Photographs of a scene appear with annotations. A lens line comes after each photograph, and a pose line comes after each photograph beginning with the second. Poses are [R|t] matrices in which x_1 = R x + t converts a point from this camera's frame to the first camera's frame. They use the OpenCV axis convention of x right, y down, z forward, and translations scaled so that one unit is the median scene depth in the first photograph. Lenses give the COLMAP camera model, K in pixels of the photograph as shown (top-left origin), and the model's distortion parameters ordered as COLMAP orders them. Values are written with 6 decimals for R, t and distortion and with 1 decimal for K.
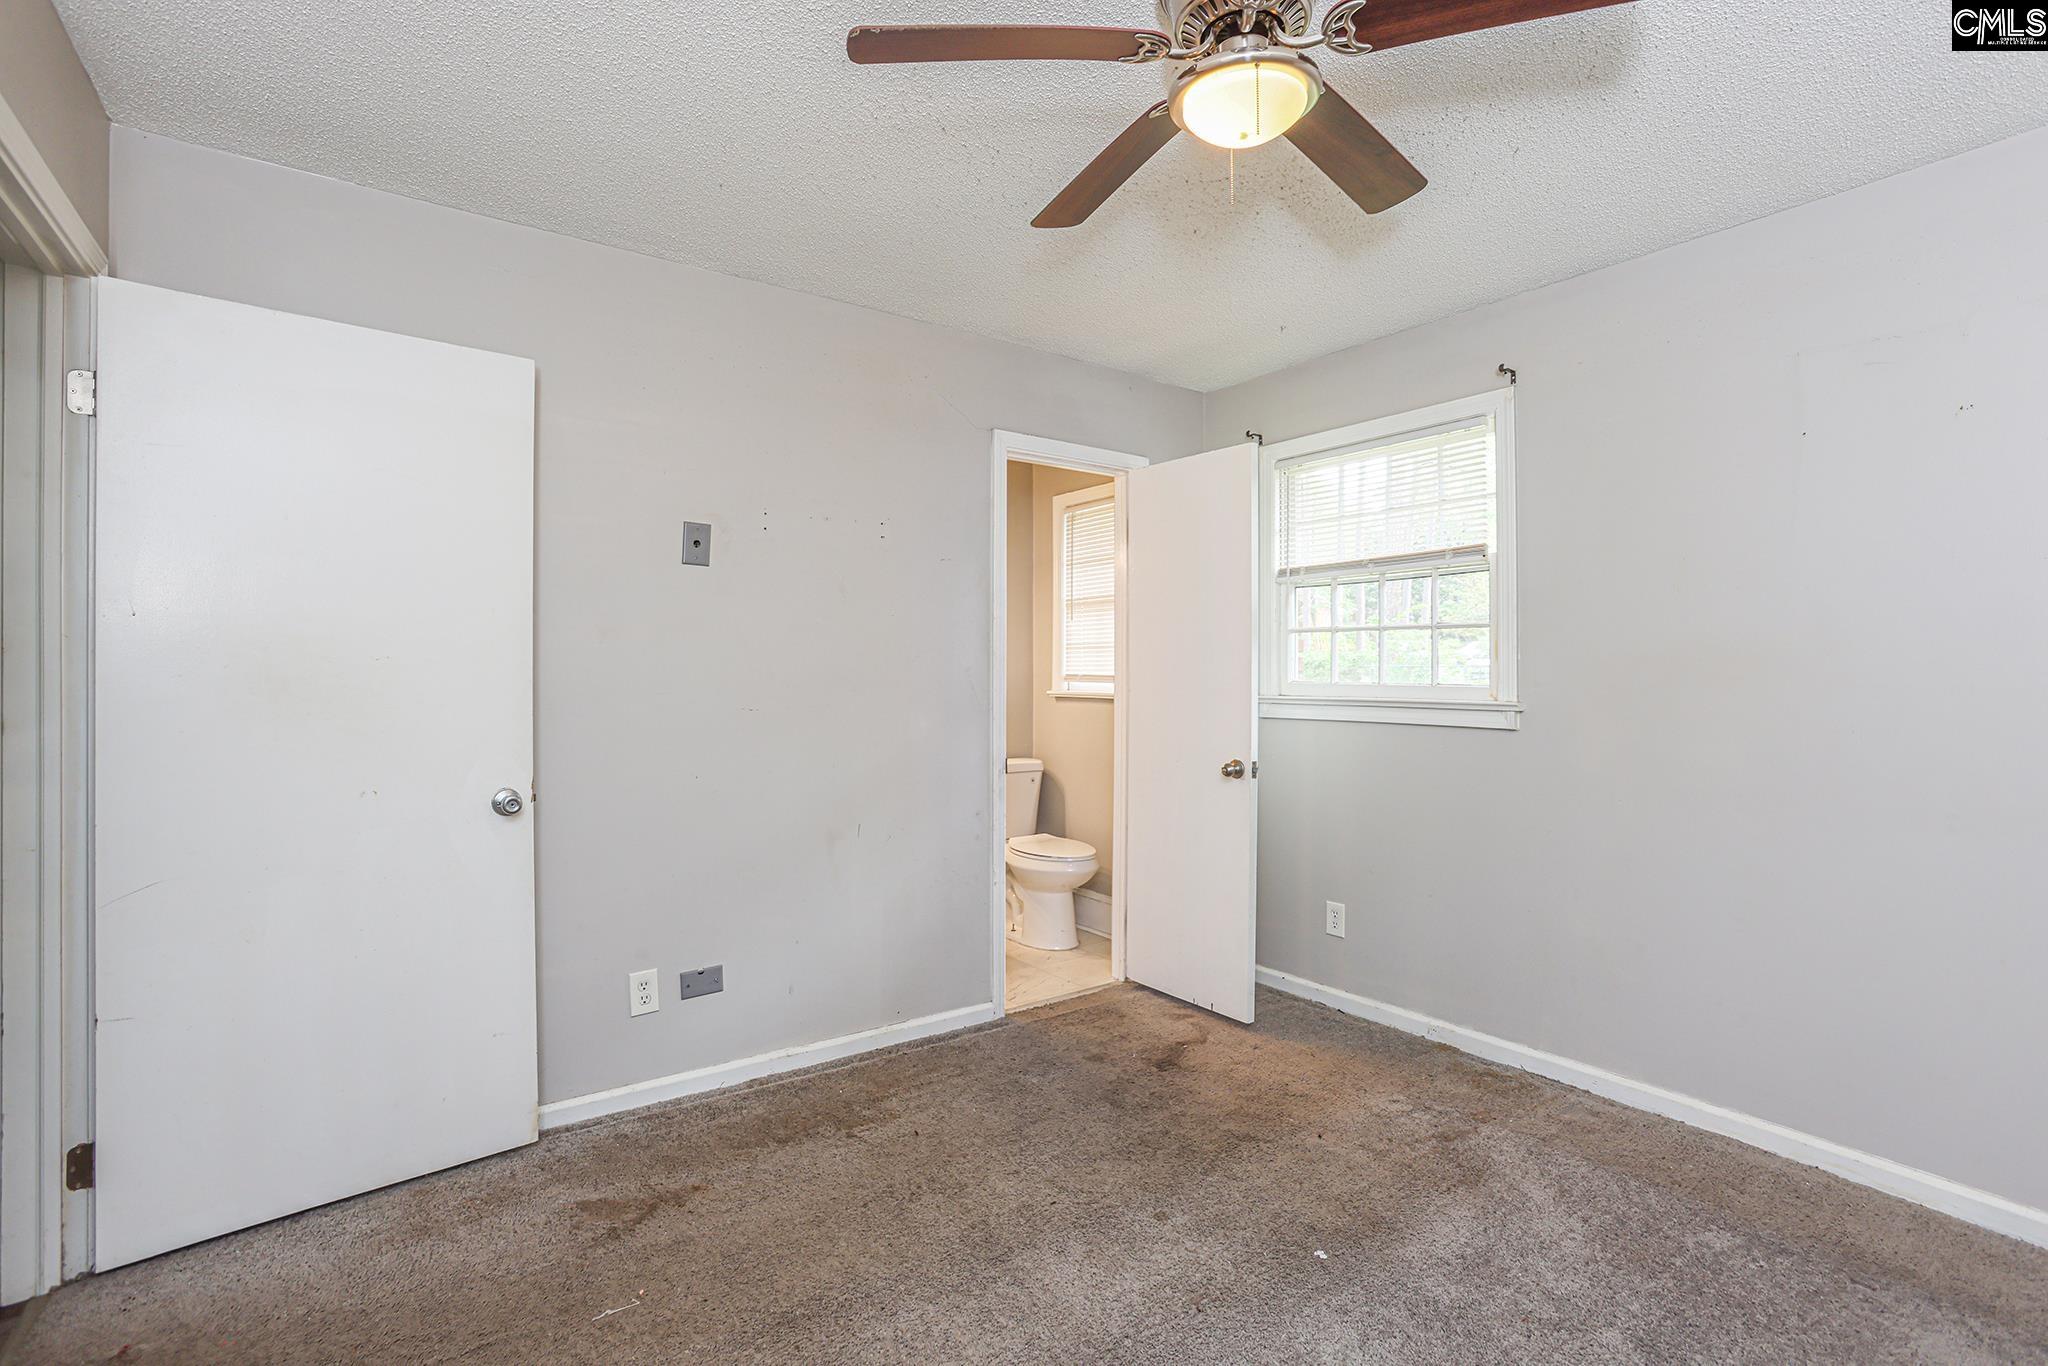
lens RADIAL K [[930.3, 0, 1026.9], [0, 930.3, 672.6], [0, 0, 1]] dist [-0.063043, 0.022932]
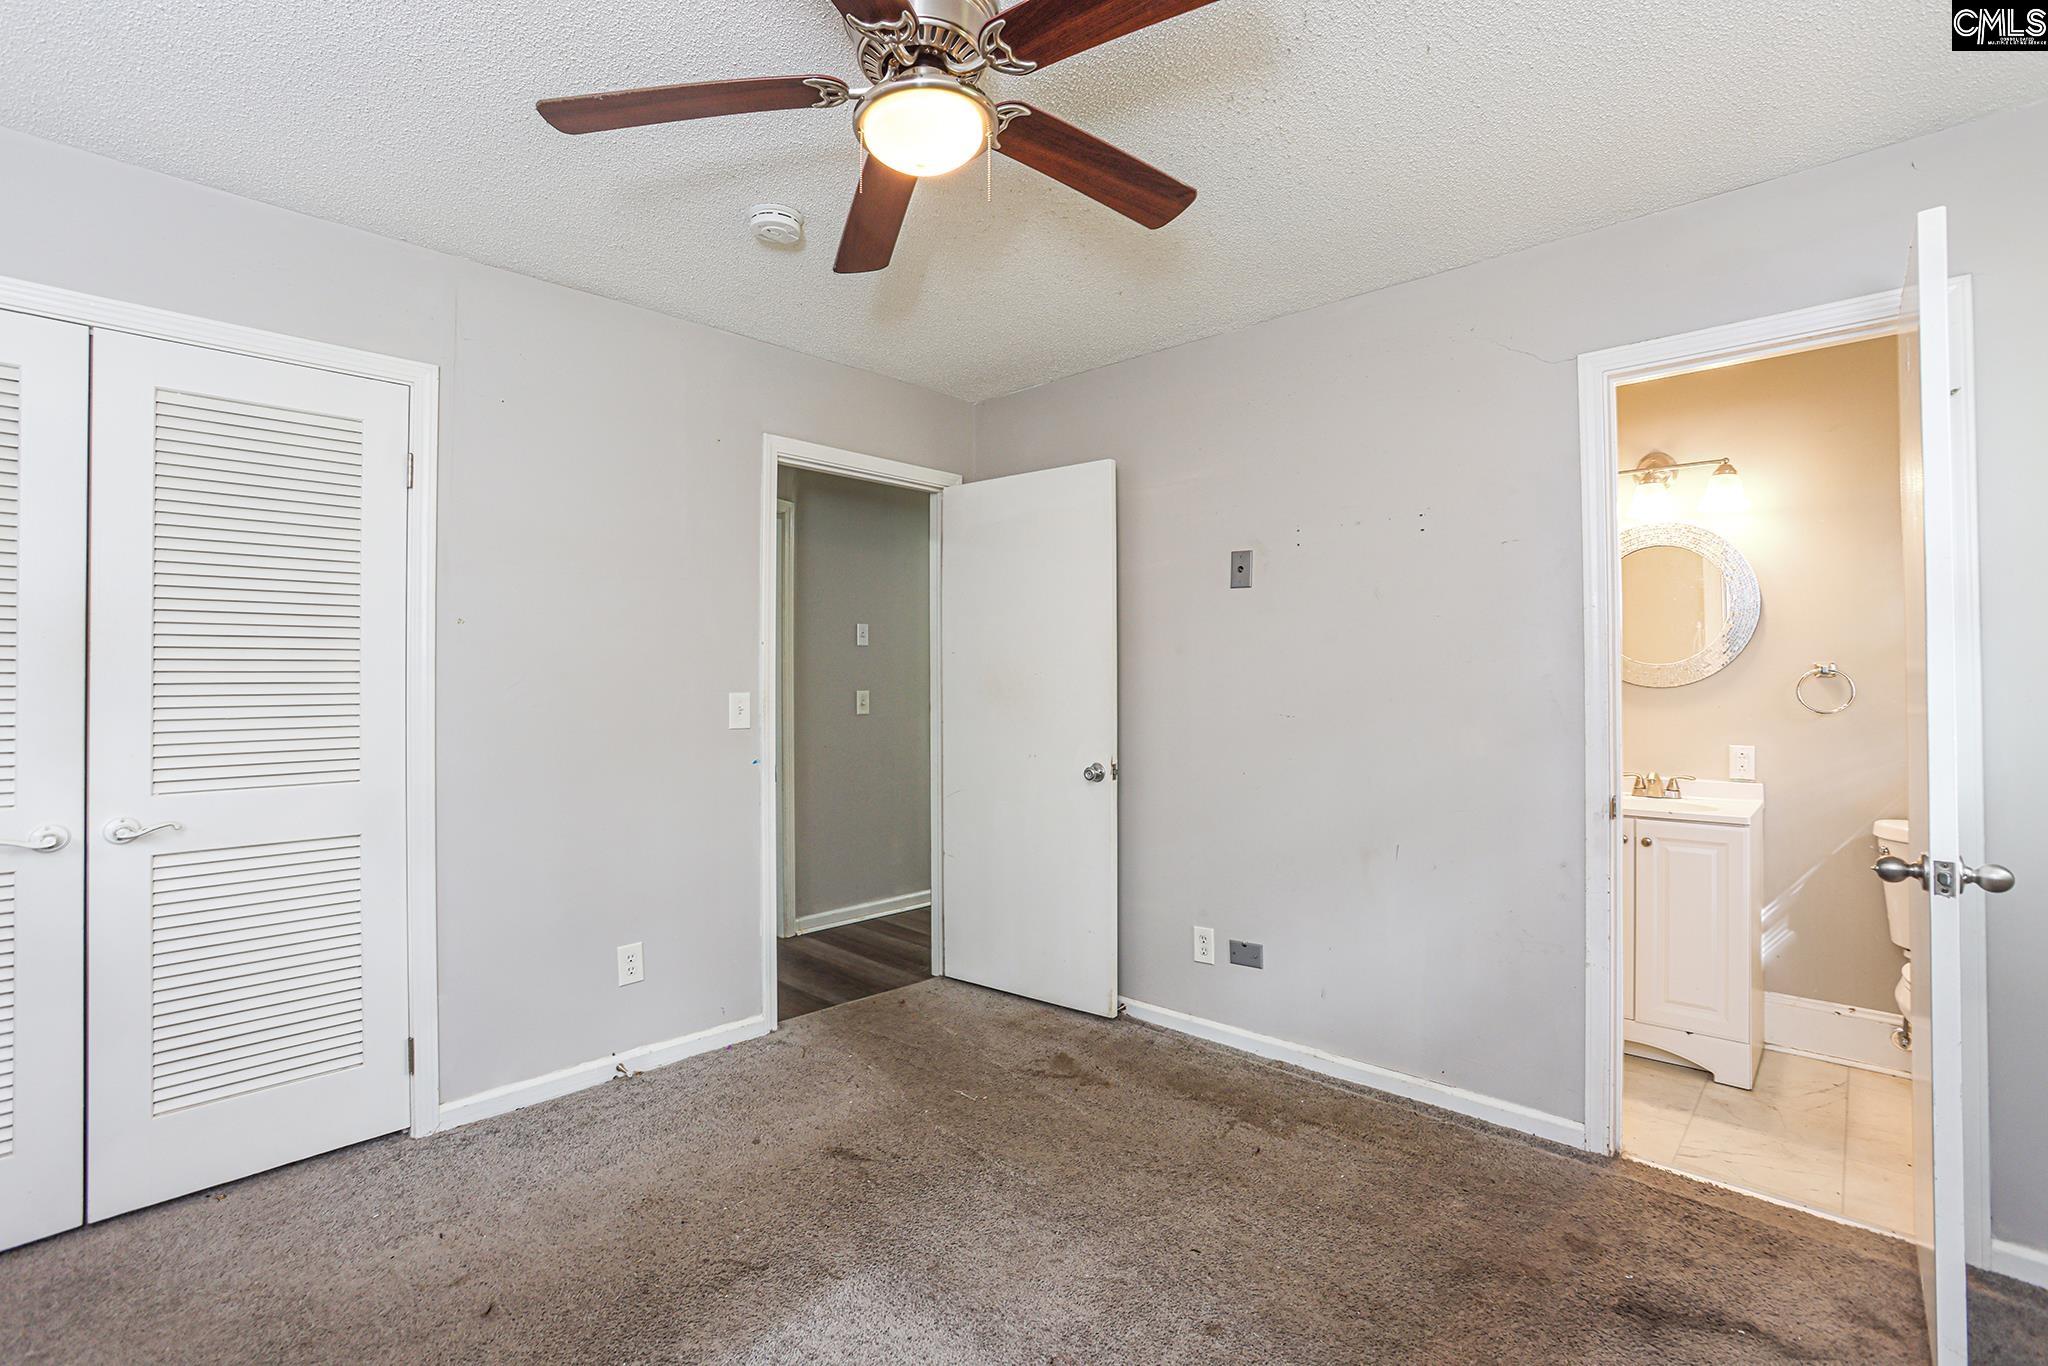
lens RADIAL K [[930.3, 0, 1021.0], [0, 930.3, 674.6], [0, 0, 1]] dist [-0.063043, 0.022932]
pose [[0.188267, -0.008563, -0.982081, 0.697478], [0.005881, 0.999954, -0.007592, -0.001551], [0.982100, -0.004347, 0.188308, 0.498485]]
